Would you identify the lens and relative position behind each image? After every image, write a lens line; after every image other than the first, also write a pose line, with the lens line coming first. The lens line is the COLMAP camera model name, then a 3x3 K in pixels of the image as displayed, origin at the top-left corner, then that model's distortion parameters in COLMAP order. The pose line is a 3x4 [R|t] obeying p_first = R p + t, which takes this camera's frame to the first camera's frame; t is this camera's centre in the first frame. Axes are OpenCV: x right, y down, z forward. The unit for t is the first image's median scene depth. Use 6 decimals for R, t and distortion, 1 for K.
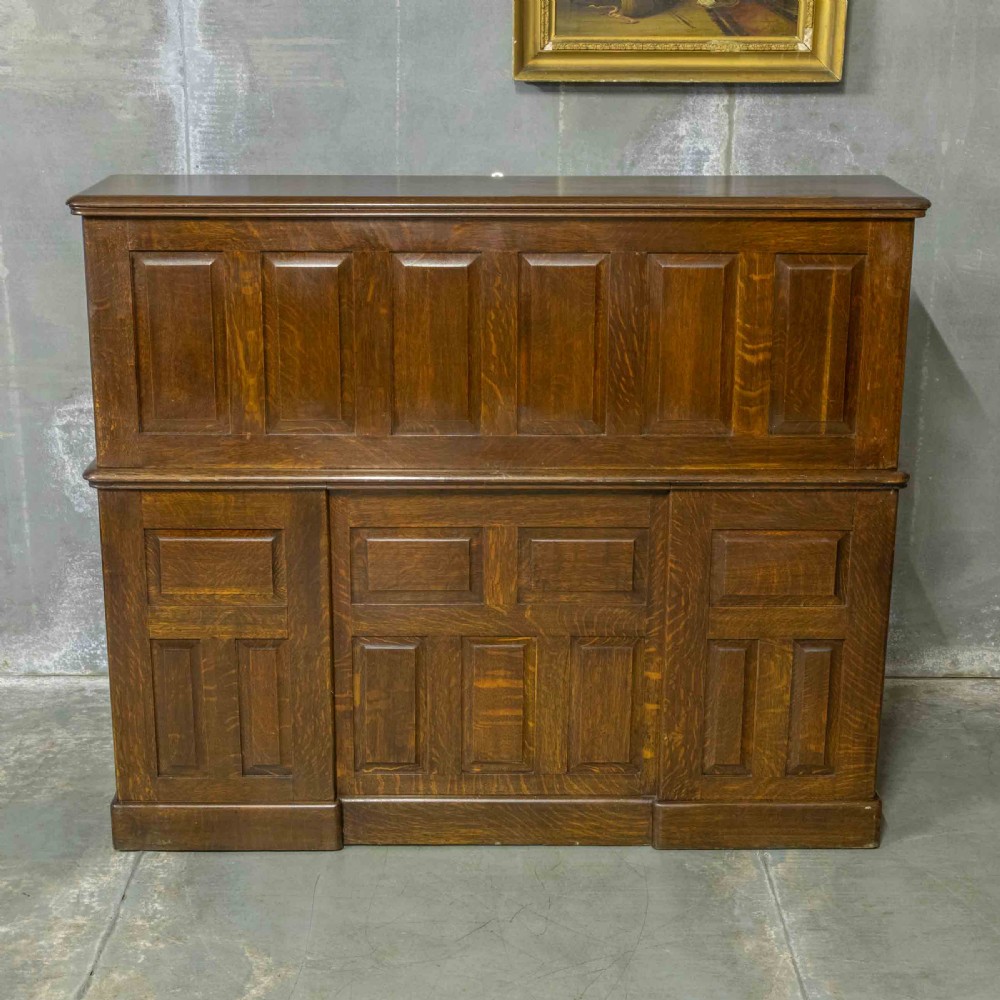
lens RADIAL K [[1729.4, 0, 499.8], [0, 1729.4, 468.6], [0, 0, 1]] dist [-0.013712, 0.120259]
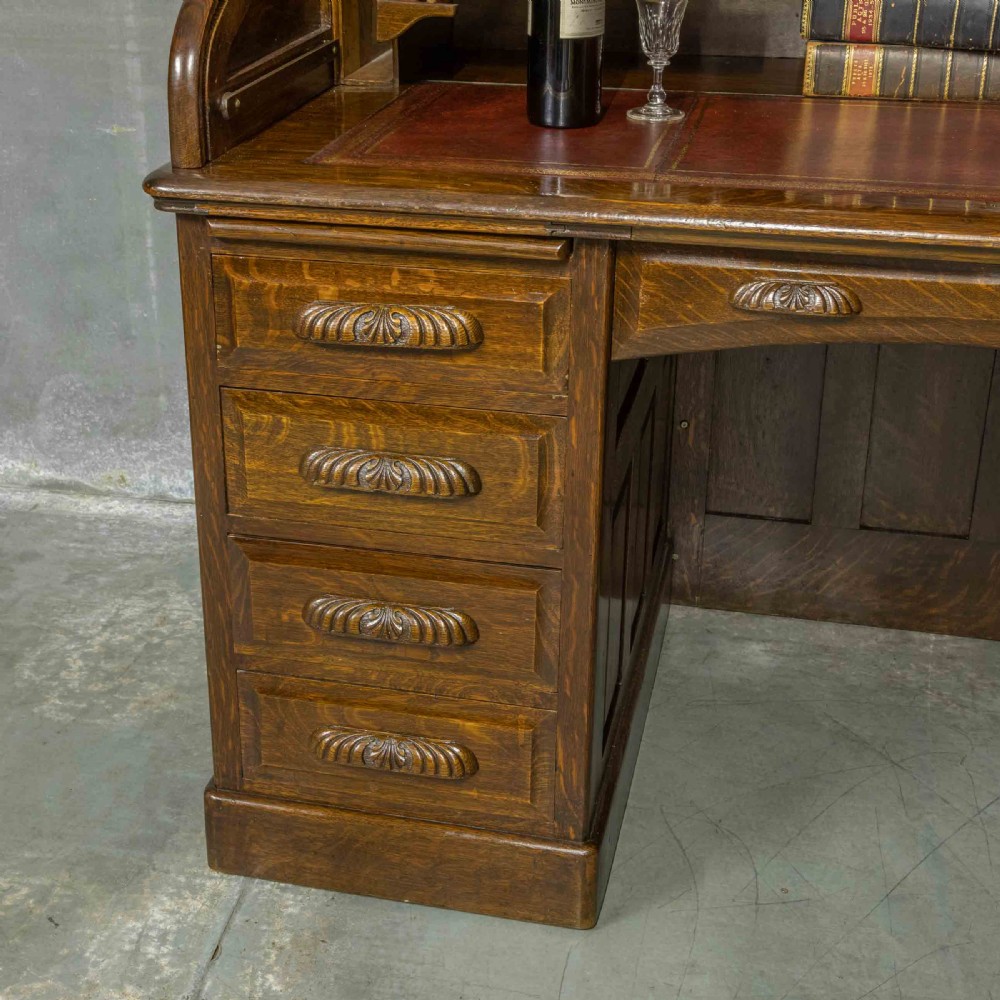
lens RADIAL K [[1598.3, 0, 394.2], [0, 1598.3, 499.6], [0, 0, 1]] dist [-0.057154, 0.118453]
pose [[0.975812, 0.083169, -0.202173, -0.060594], [-0.052010, 0.986572, 0.154823, 0.020064], [0.212335, -0.140563, 0.967035, 0.458393]]
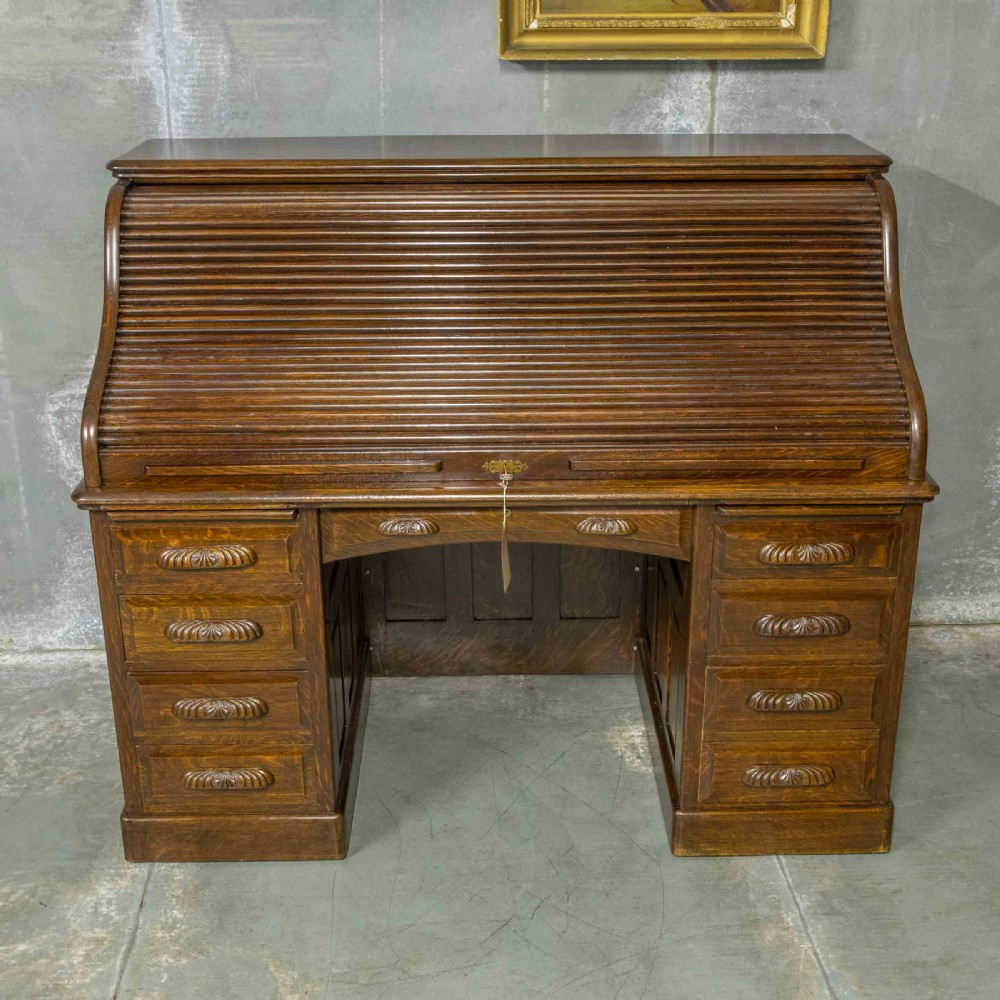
lens RADIAL K [[1427.1, 0, 502.1], [0, 1427.1, 492.5], [0, 0, 1]] dist [-0.050871, 0.078504]
pose [[0.998187, -0.026139, 0.054222, -0.040579], [0.021262, 0.995837, 0.088639, -0.048447], [-0.056313, -0.087326, 0.994587, 0.164040]]
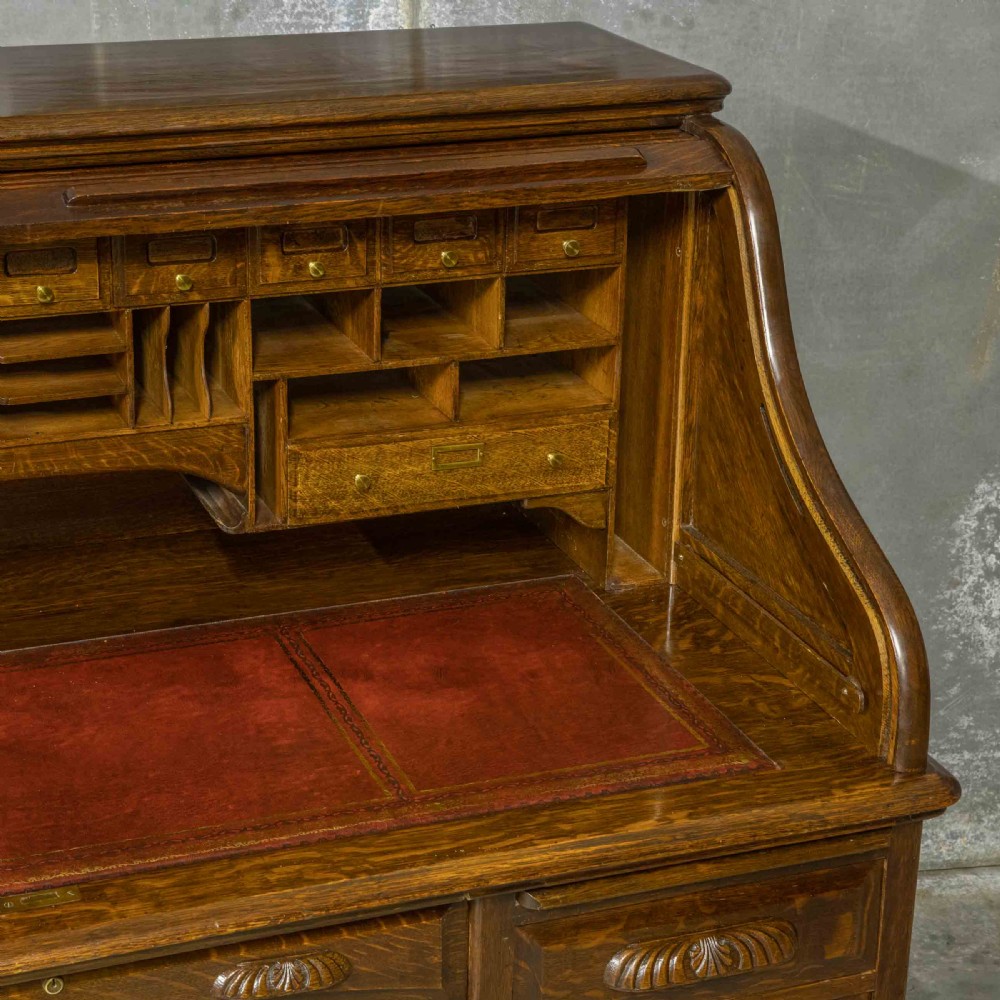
lens RADIAL K [[2262.3, 0, 386.3], [0, 2262.3, 498.9], [0, 0, 1]] dist [0.119004, -0.375687]
pose [[0.925460, -0.126161, 0.357222, -0.089780], [0.095688, 0.990191, 0.101809, -0.112722], [-0.366562, -0.060038, 0.928454, 0.393470]]
